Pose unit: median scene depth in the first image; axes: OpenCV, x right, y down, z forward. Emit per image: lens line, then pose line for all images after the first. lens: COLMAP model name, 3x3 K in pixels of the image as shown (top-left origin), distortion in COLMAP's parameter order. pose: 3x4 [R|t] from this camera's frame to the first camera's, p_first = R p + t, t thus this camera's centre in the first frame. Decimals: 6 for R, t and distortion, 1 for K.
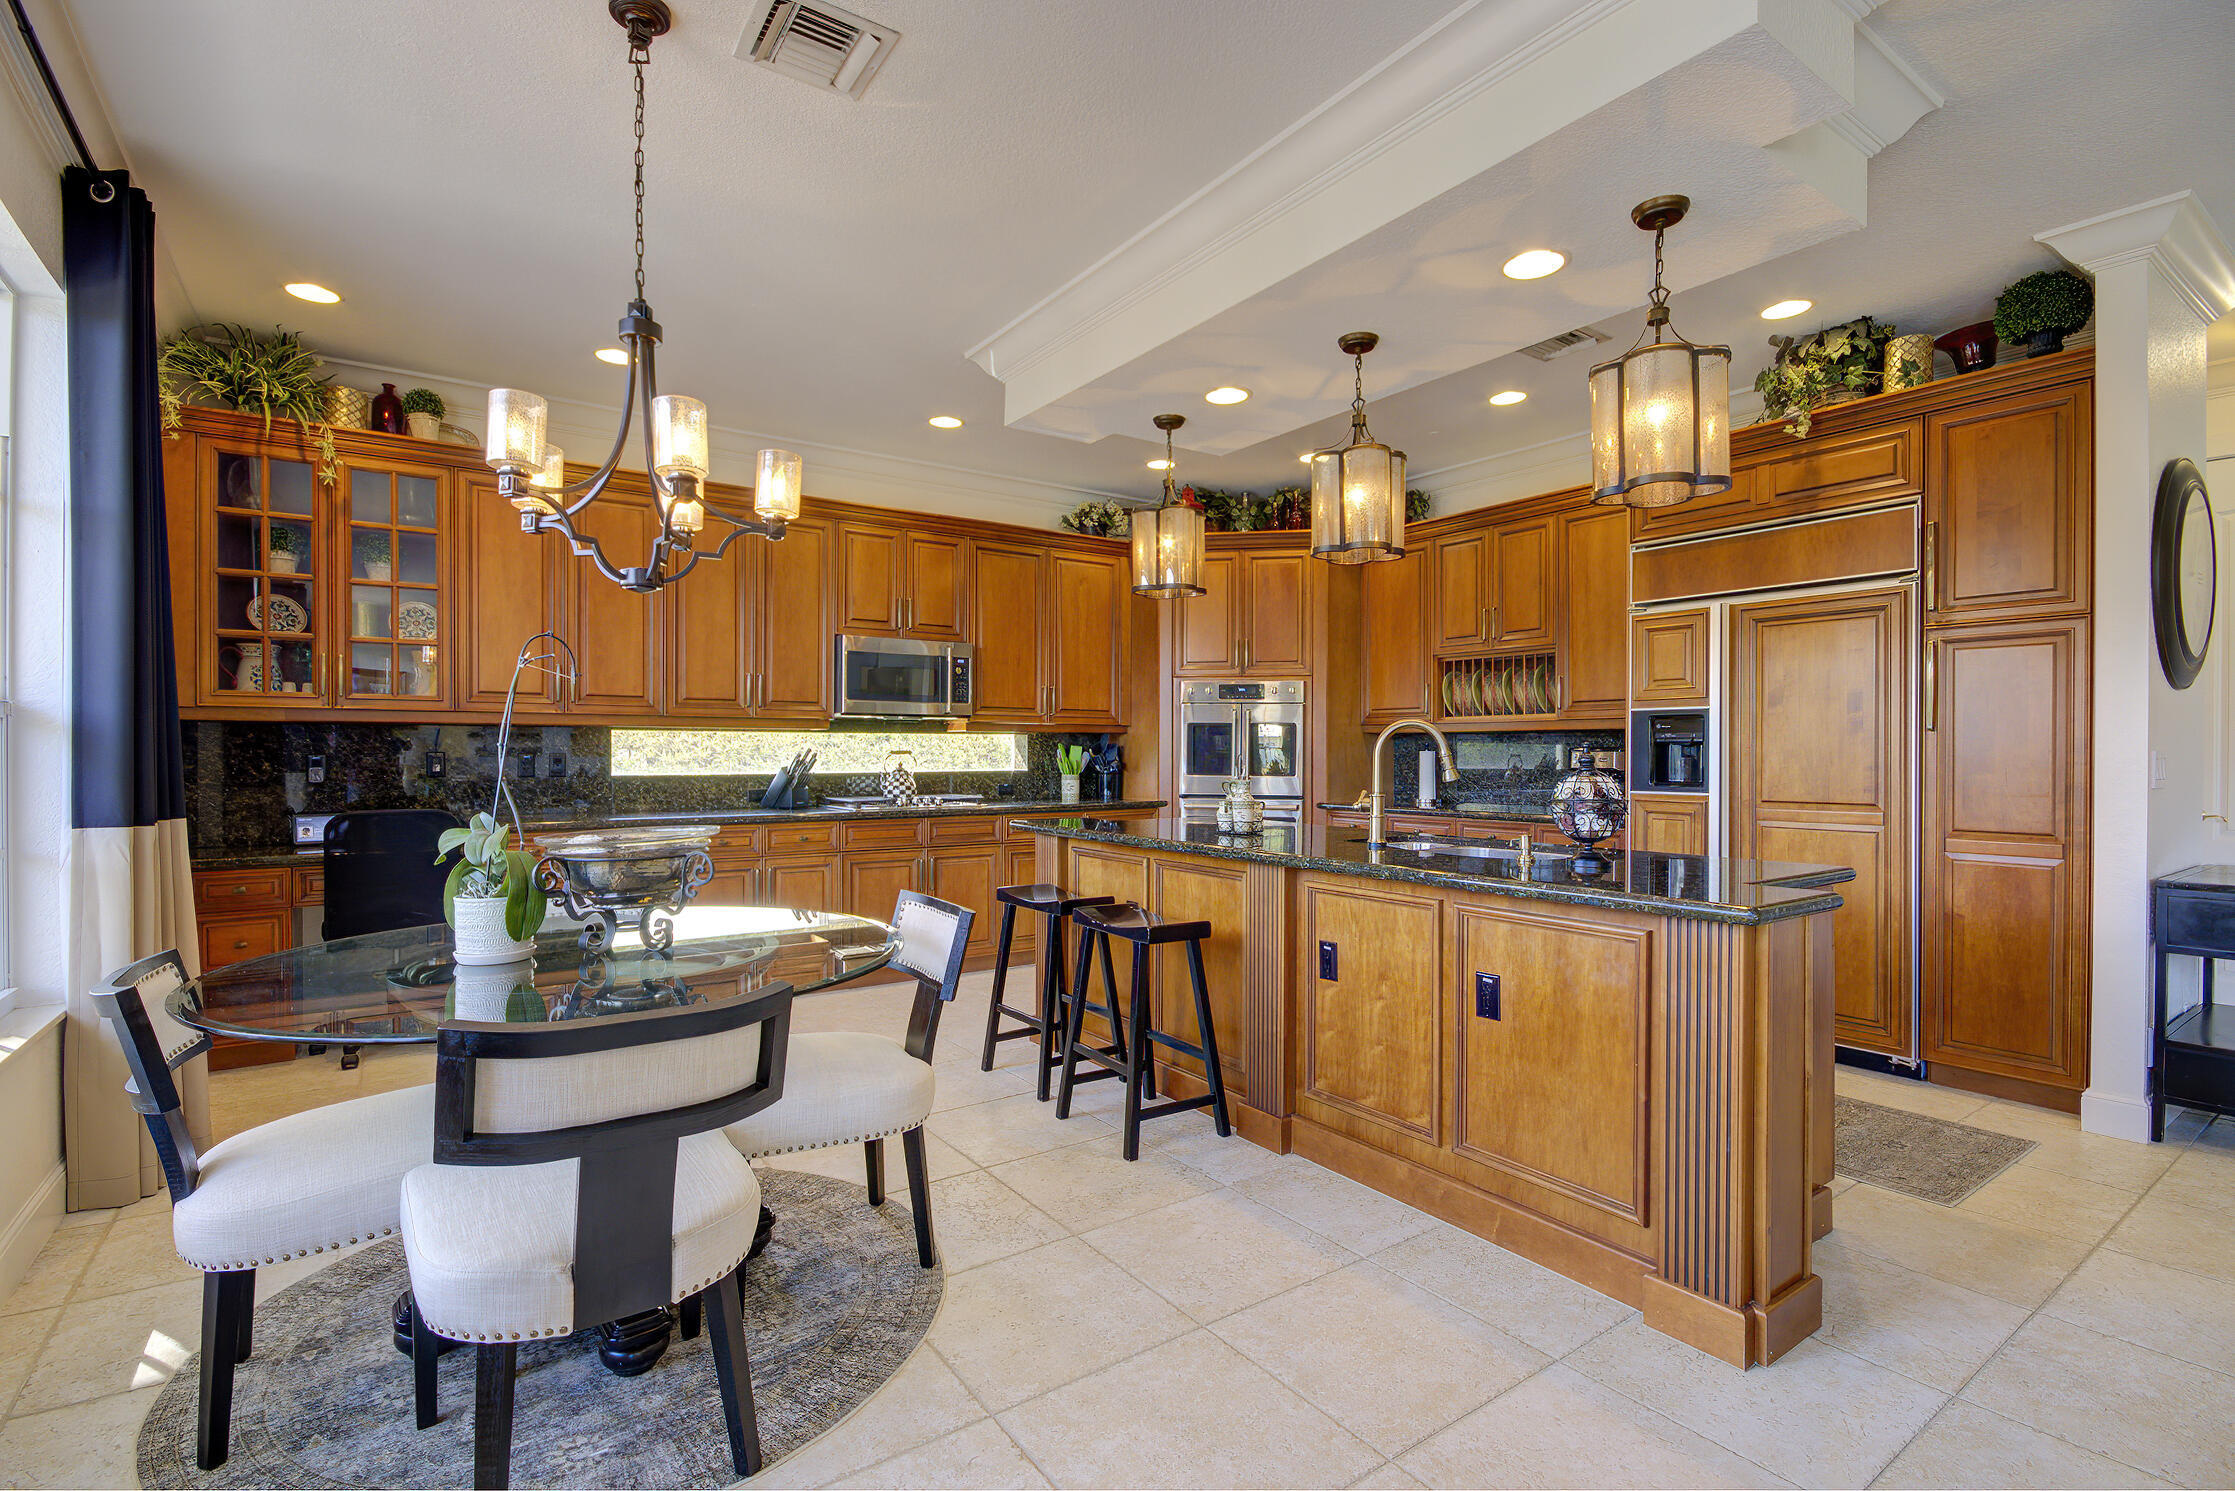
lens RADIAL K [[1042.7, 0, 1107.2], [0, 1042.7, 735.5], [0, 0, 1]] dist [0.017459, -0.019007]
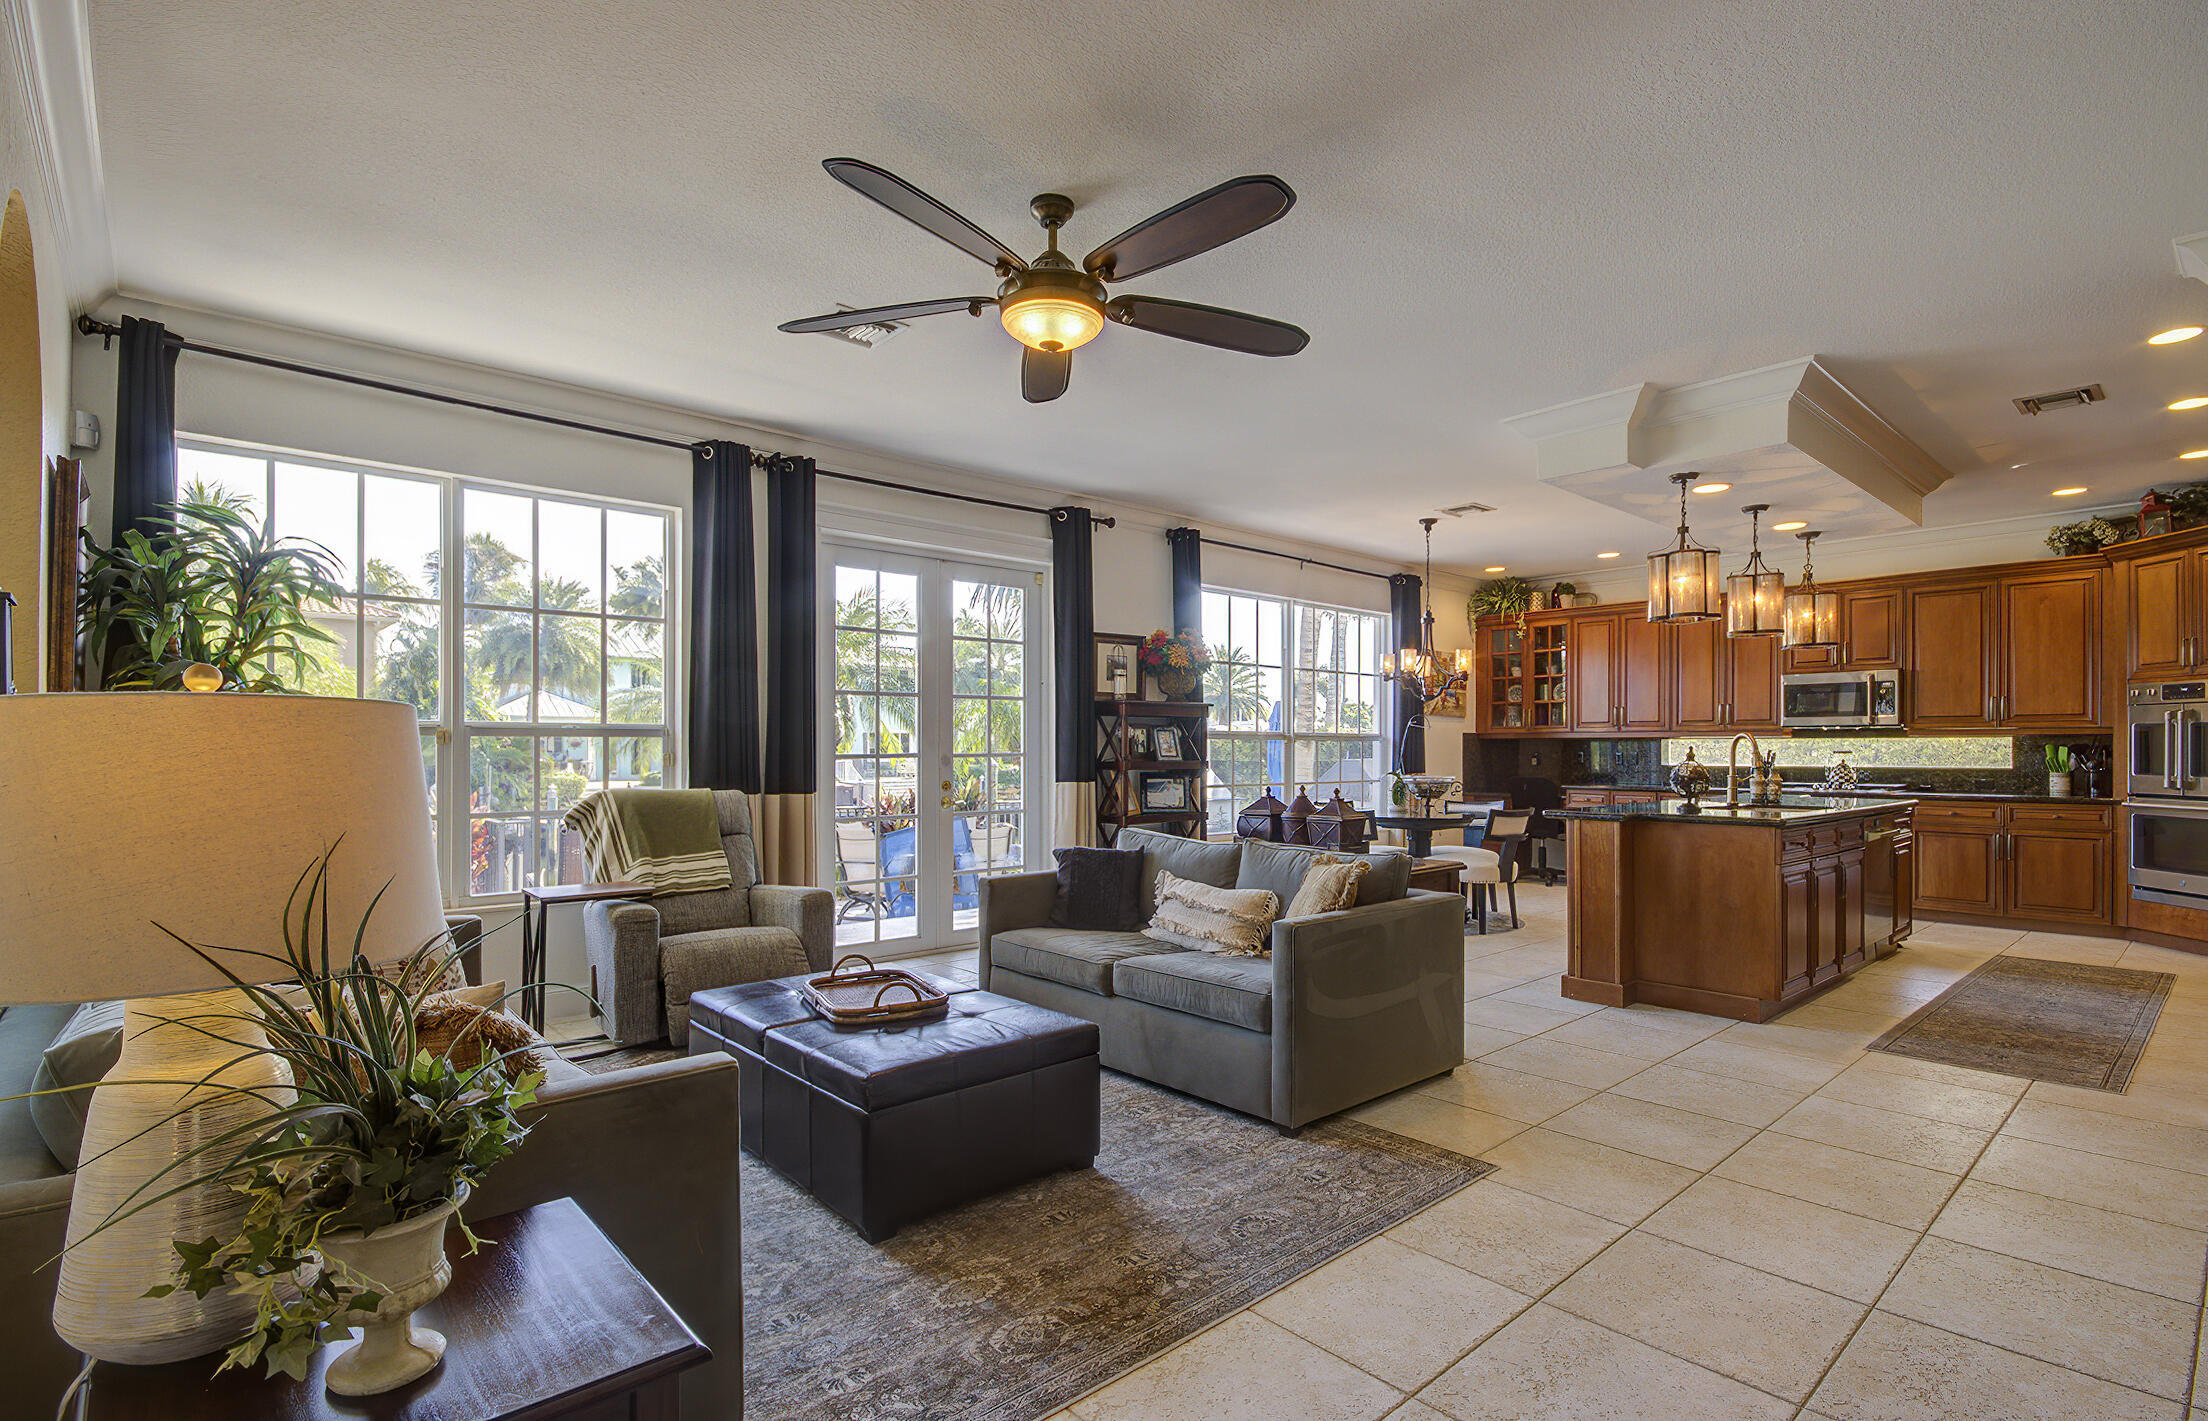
lens RADIAL K [[1041.5, 0, 1155.8], [0, 1041.5, 738.0], [0, 0, 1]] dist [0.038874, -0.027142]
pose [[0.149539, -0.013099, -0.988669, 1.145011], [0.016016, 0.999813, -0.010824, -0.003125], [0.988626, -0.014216, 0.149721, -0.135052]]
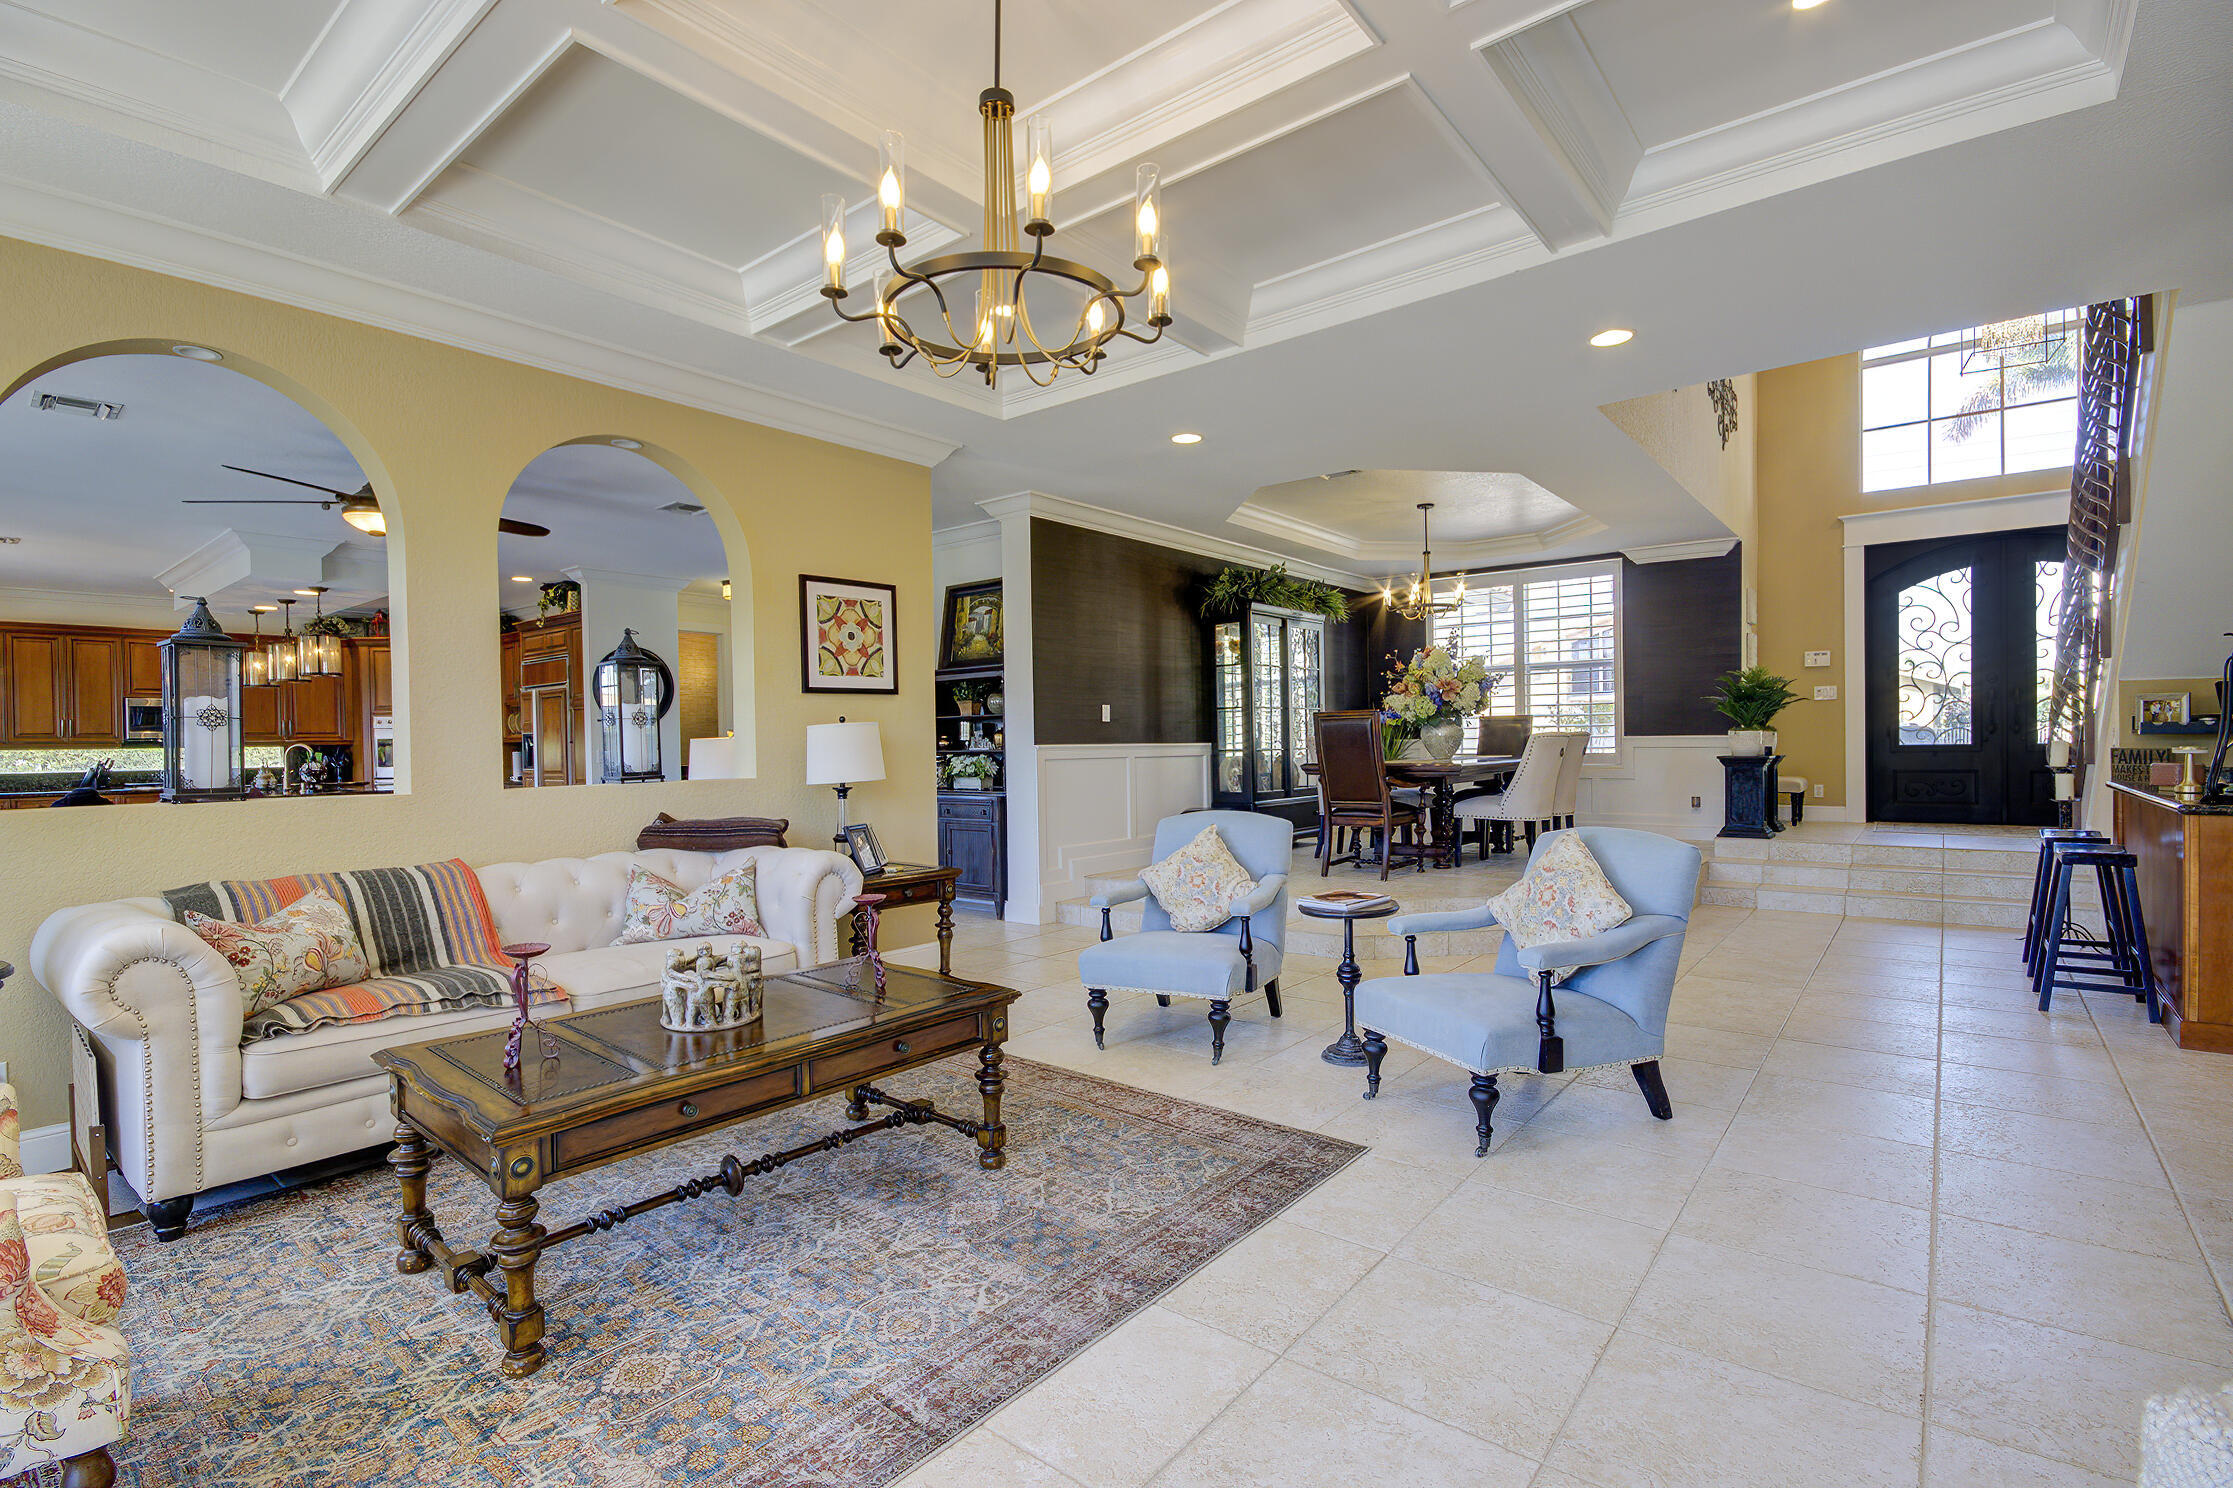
lens RADIAL K [[1042.9, 0, 1123.7], [0, 1042.9, 766.0], [0, 0, 1]] dist [-0.002336, -0.000466]
pose [[0.959384, -0.029369, 0.280570, 0.977479], [0.018444, 0.998968, 0.041503, -0.017260], [-0.281500, -0.034642, 0.958936, -1.374452]]
